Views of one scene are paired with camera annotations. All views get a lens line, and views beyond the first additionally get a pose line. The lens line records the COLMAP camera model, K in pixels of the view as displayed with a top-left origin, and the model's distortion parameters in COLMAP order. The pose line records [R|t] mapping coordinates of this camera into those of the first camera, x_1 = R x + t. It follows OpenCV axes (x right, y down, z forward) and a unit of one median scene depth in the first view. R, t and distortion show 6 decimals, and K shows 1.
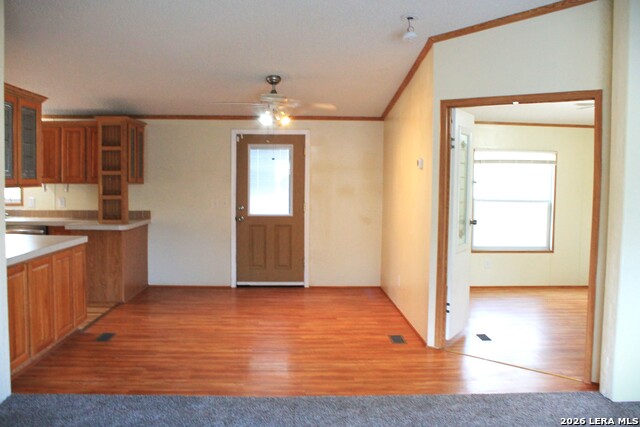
lens RADIAL K [[551.4, 0, 340.8], [0, 551.4, 214.5], [0, 0, 1]] dist [-0.190305, 0.139285]
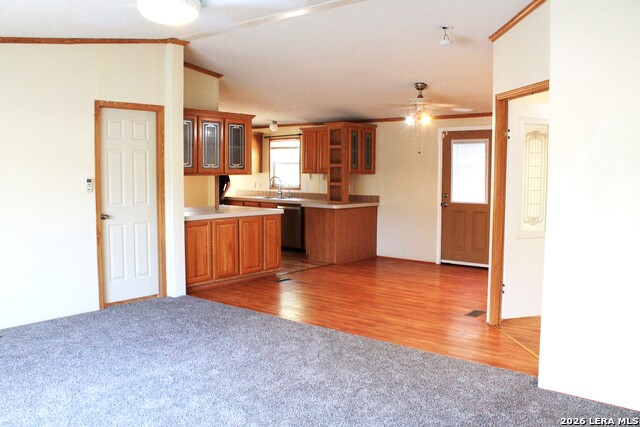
lens RADIAL K [[551.4, 0, 340.8], [0, 551.4, 214.5], [0, 0, 1]] dist [-0.190305, 0.139285]
pose [[0.740680, 0.044922, -0.670355, 0.461966], [-0.037990, 0.998966, 0.024968, 0.008270], [0.670783, 0.006973, 0.741621, 0.001274]]
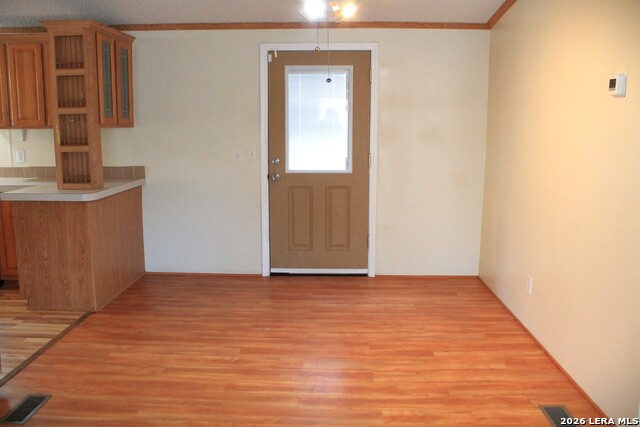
lens RADIAL K [[551.4, 0, 340.8], [0, 551.4, 214.5], [0, 0, 1]] dist [-0.190305, 0.139285]
pose [[0.997028, 0.007926, -0.076634, -0.053711], [0.000092, 0.994571, 0.104059, -0.018373], [0.077043, -0.103757, 0.991614, 0.356288]]
